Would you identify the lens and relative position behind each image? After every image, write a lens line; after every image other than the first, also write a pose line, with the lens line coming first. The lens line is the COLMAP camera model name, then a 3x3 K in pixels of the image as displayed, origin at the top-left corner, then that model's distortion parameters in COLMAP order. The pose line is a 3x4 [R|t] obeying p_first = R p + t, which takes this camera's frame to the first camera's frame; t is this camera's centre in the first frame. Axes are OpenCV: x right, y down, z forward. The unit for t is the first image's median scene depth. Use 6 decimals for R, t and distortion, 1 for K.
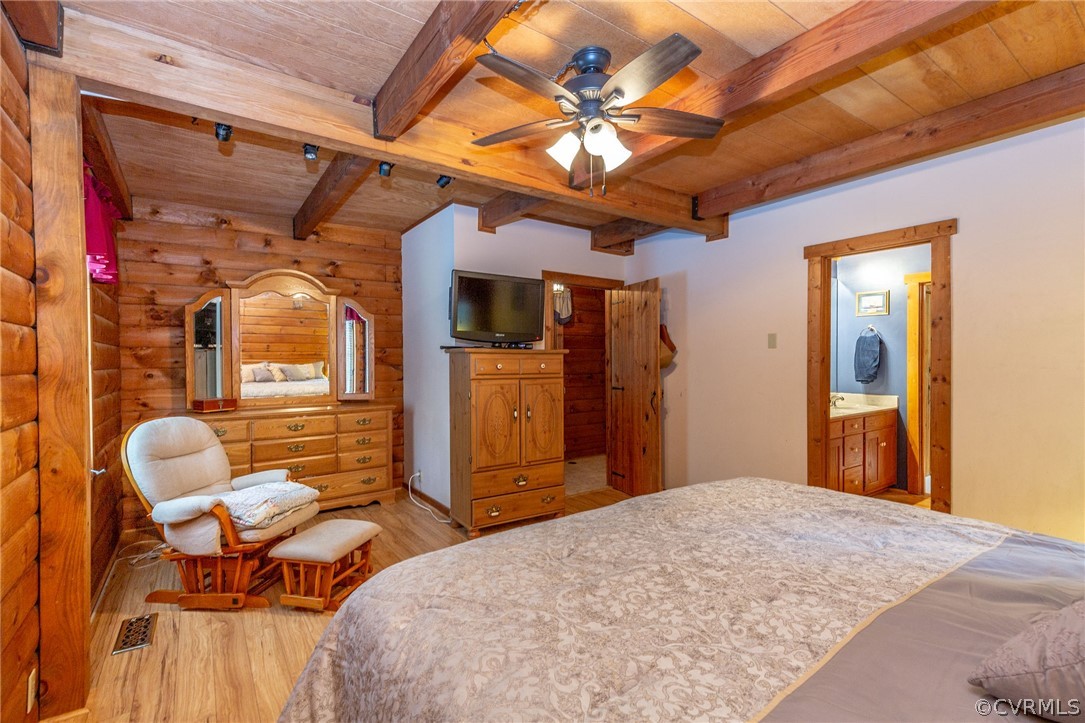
lens RADIAL K [[491.4, 0, 537.1], [0, 491.4, 361.7], [0, 0, 1]] dist [0.015683, -0.001397]
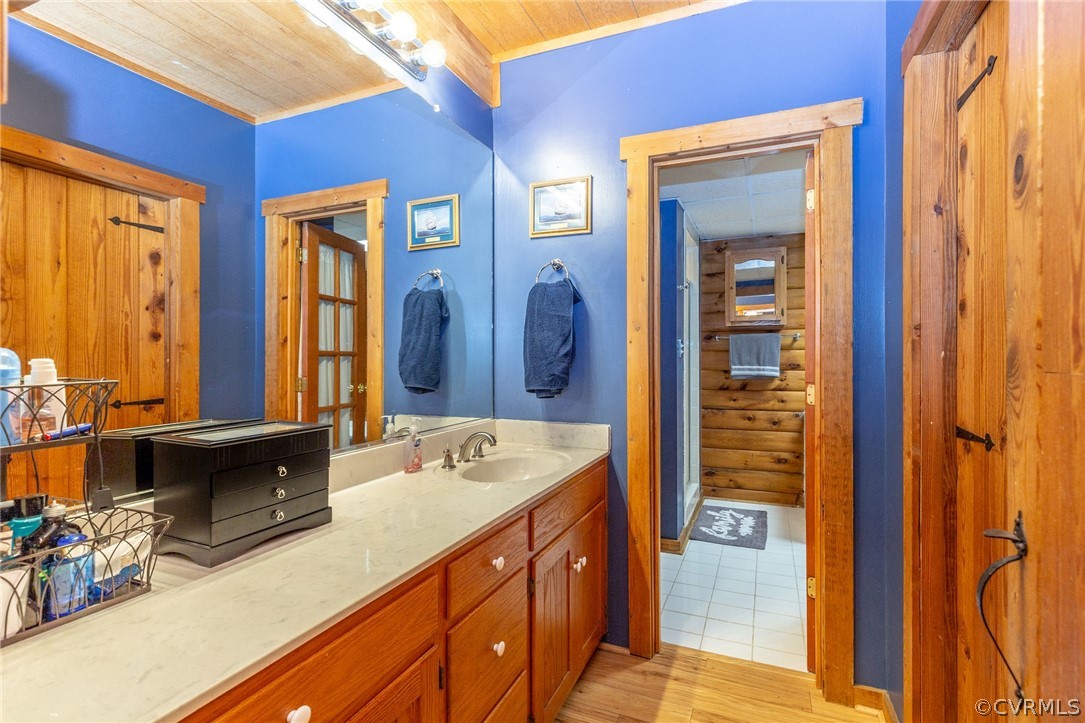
lens RADIAL K [[491.4, 0, 549.9], [0, 491.4, 356.8], [0, 0, 1]] dist [0.015683, -0.001397]
pose [[0.861960, -0.000809, 0.506975, 0.467443], [0.004802, 0.999967, -0.006568, 0.013516], [-0.506953, 0.008096, 0.861936, 0.657849]]
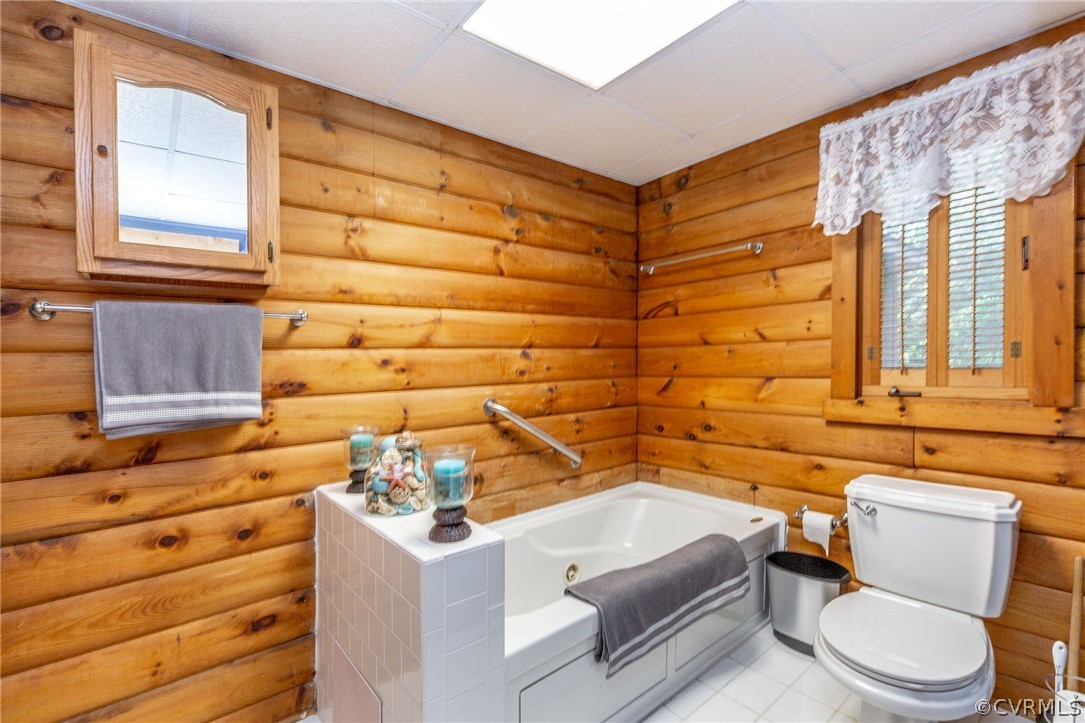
lens RADIAL K [[491.4, 0, 547.8], [0, 491.4, 359.4], [0, 0, 1]] dist [0.015683, -0.001397]
pose [[-0.064839, -0.001041, 0.997895, 0.645407], [0.017977, 0.999836, 0.002211, 0.011169], [-0.997734, 0.018082, -0.064810, 0.807918]]
